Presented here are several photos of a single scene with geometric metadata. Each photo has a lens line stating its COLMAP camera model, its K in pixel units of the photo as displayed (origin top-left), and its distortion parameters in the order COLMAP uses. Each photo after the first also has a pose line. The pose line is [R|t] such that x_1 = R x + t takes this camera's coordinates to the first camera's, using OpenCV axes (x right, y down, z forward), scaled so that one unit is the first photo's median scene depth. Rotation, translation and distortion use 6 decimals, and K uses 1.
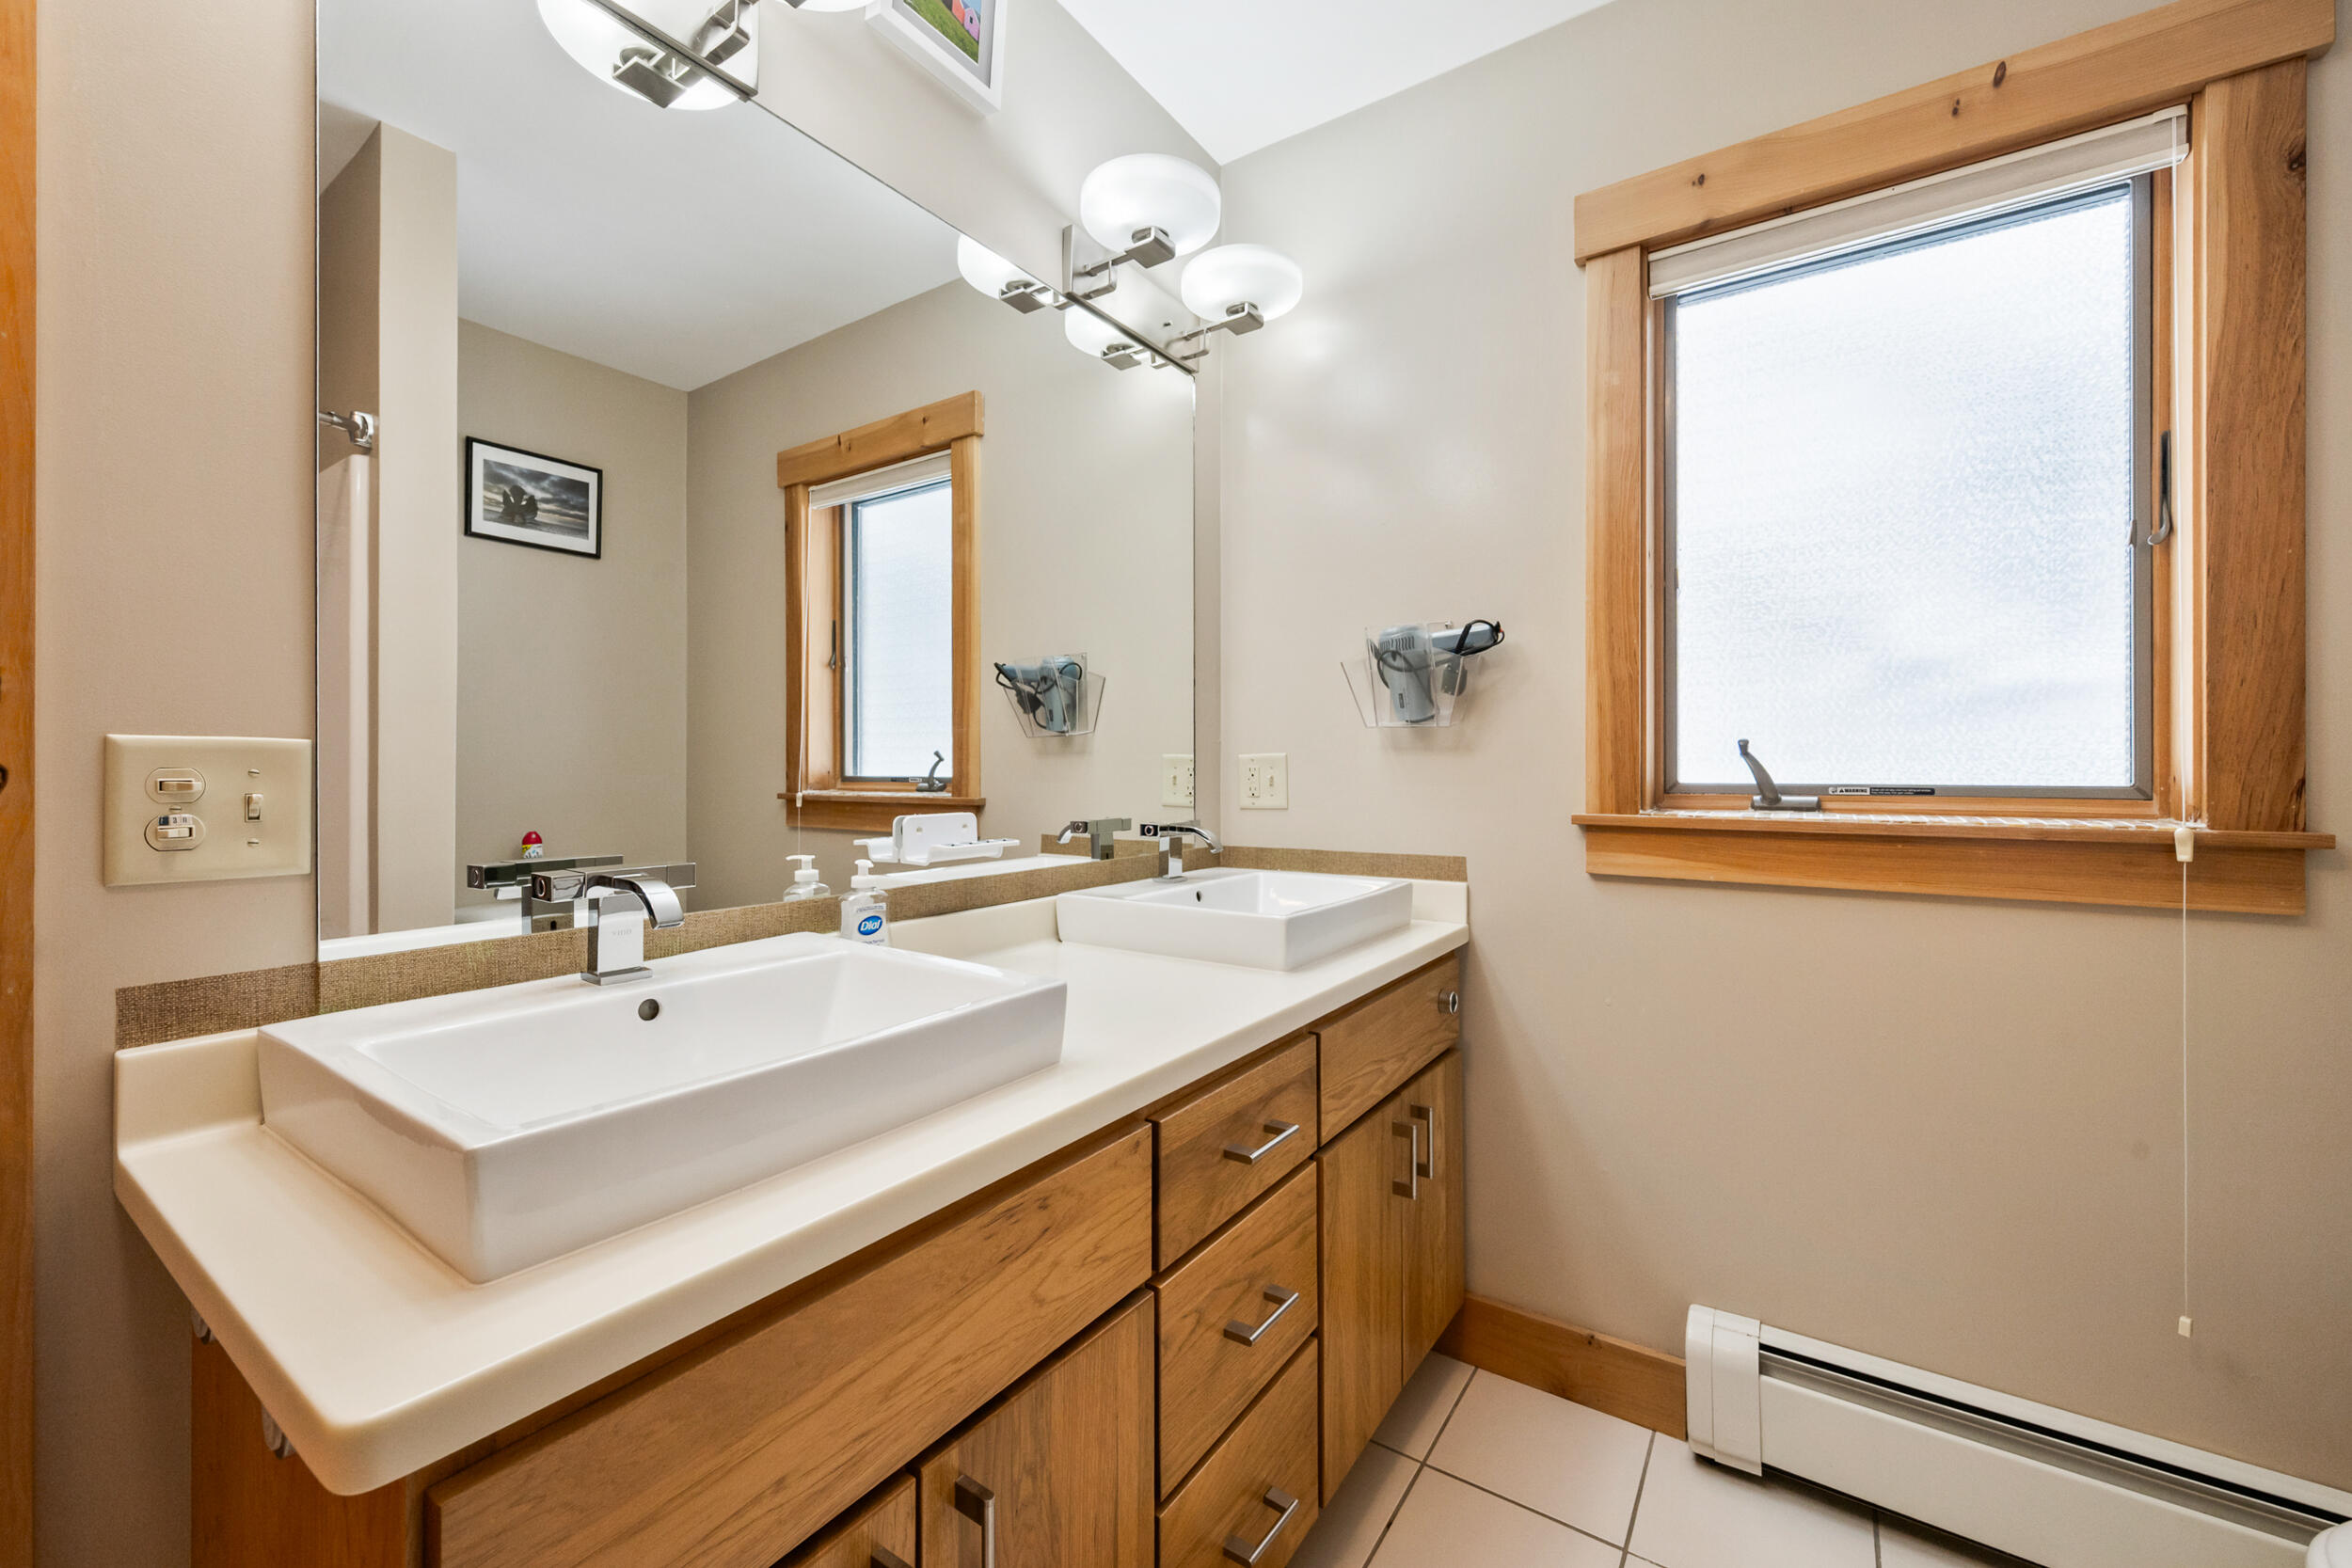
lens RADIAL K [[931.5, 0, 1180.2], [0, 931.5, 767.2], [0, 0, 1]] dist [-0.002970, -0.000268]
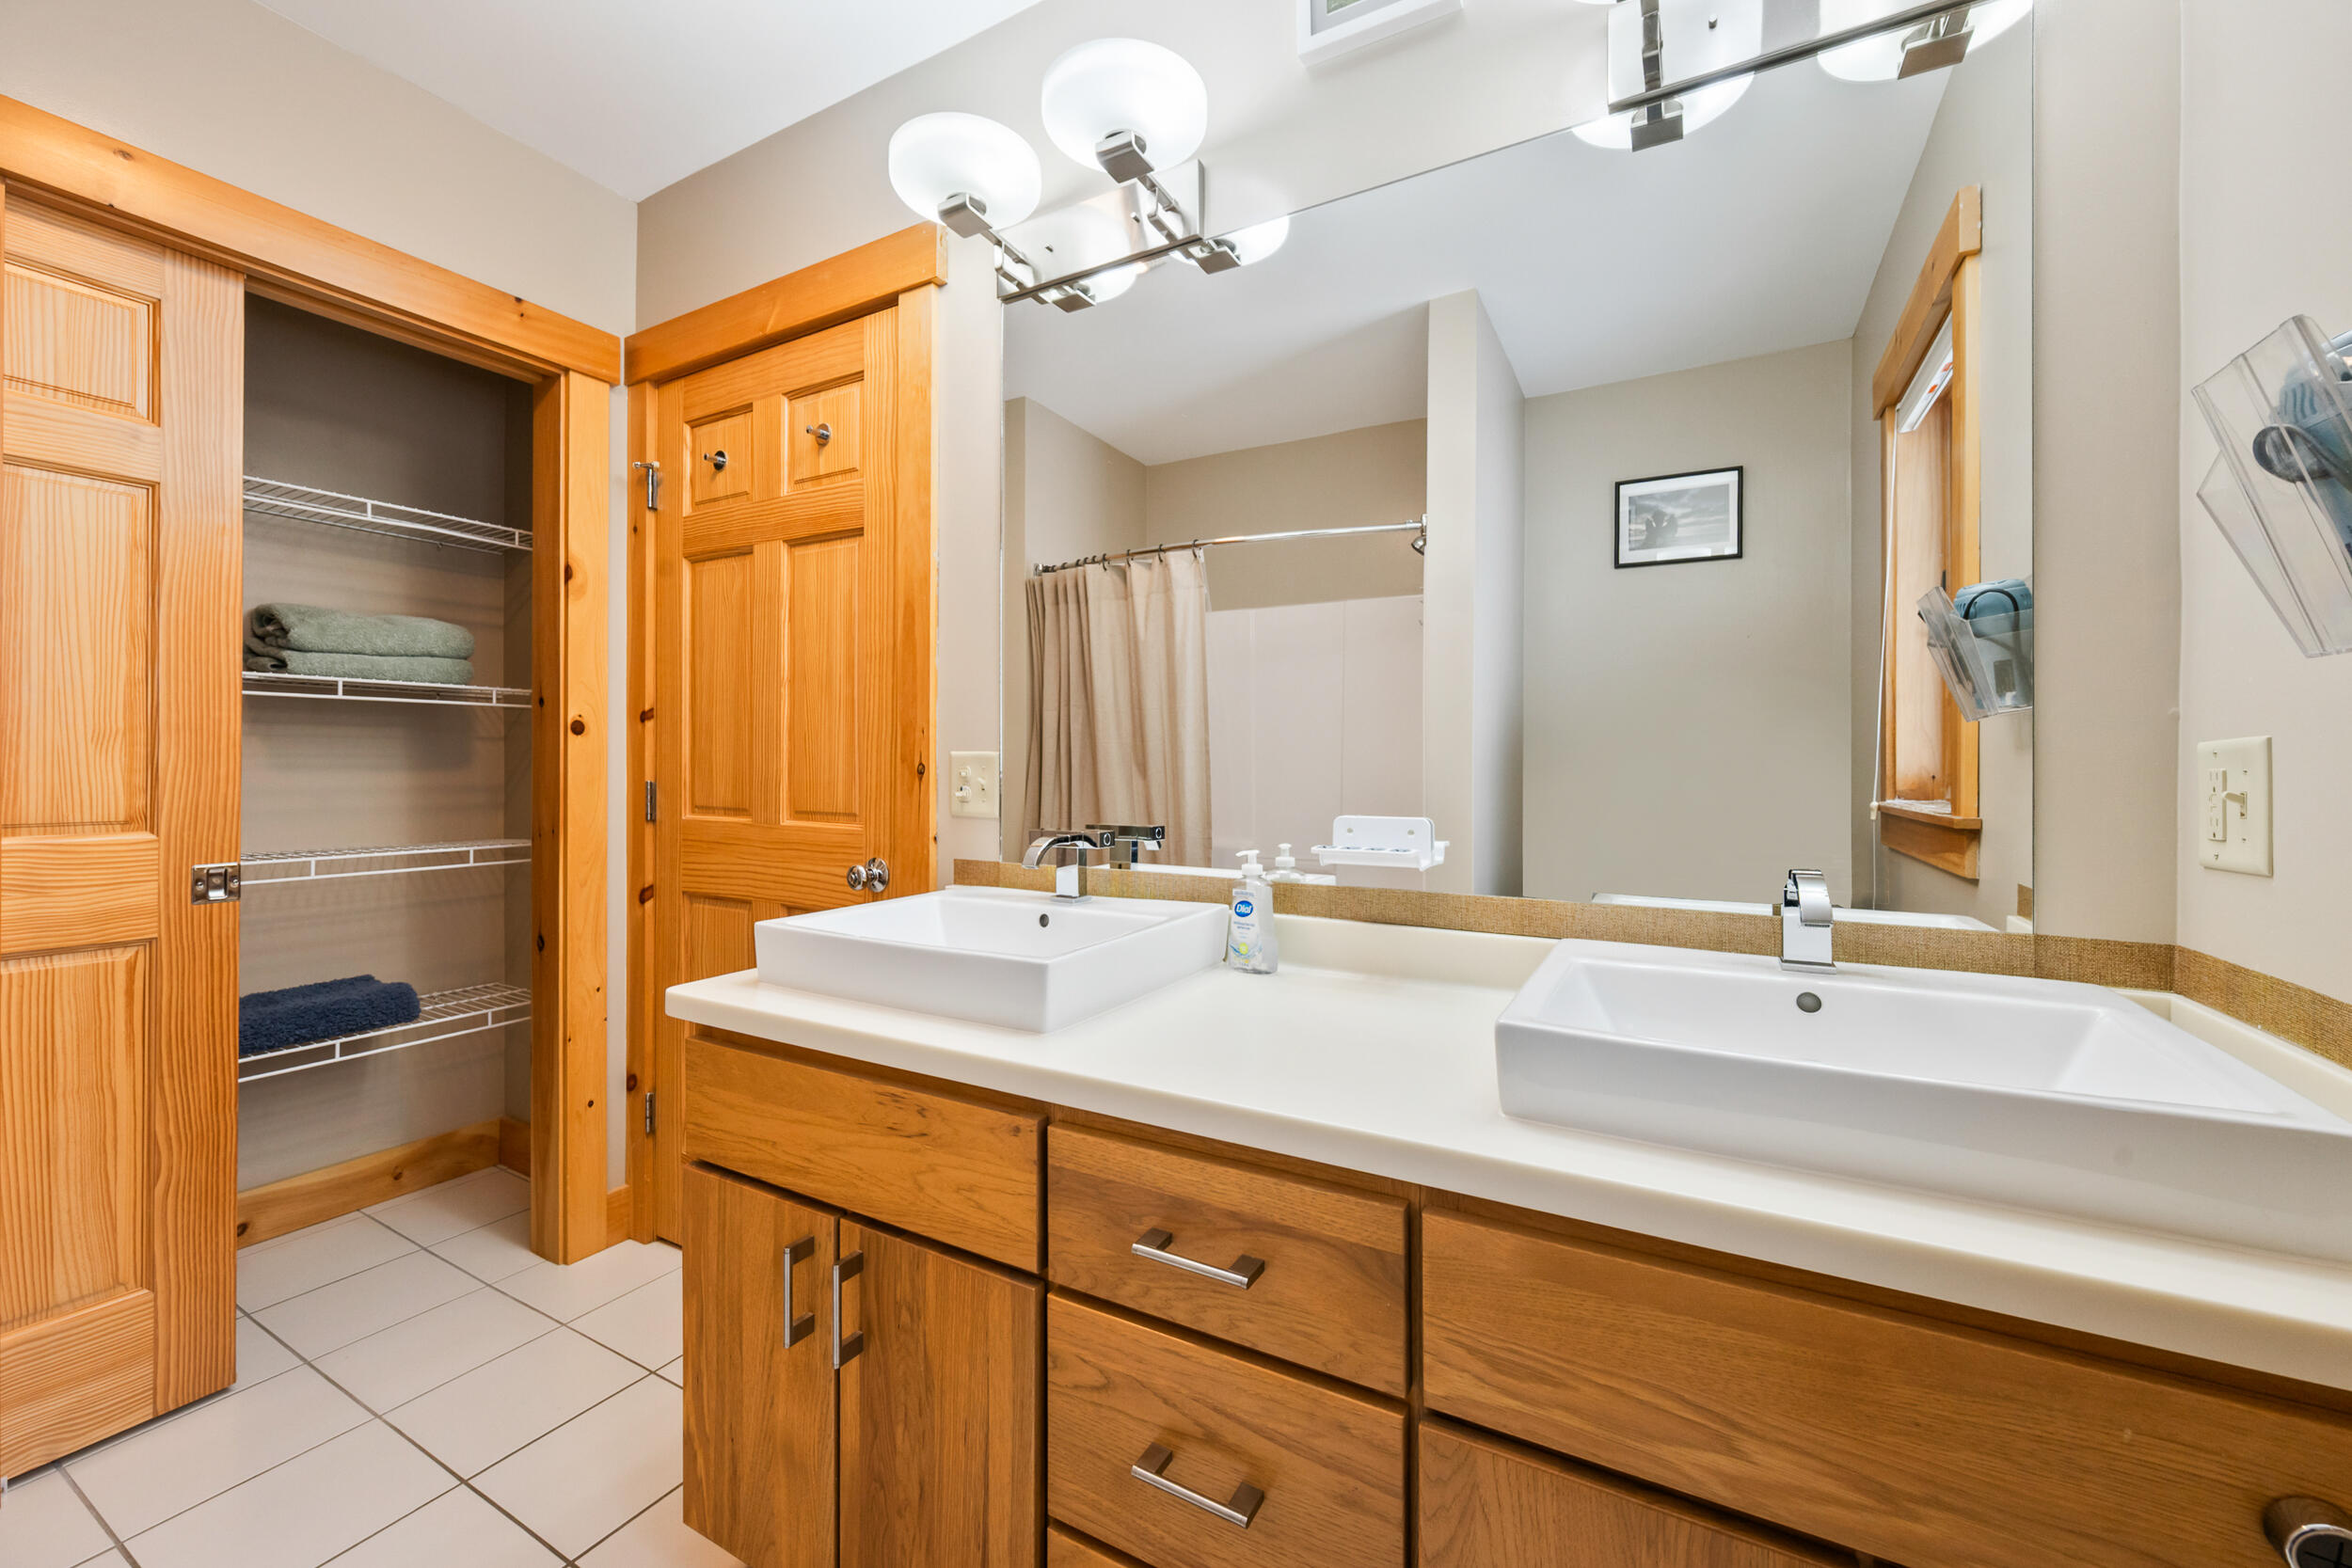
lens RADIAL K [[931.5, 0, 1180.2], [0, 931.5, 767.2], [0, 0, 1]] dist [-0.002970, -0.000268]
pose [[0.087636, 0.000403, -0.996152, 0.971674], [-0.005715, 0.999984, -0.000098, 0.001962], [0.996136, 0.005702, 0.087637, 1.055773]]
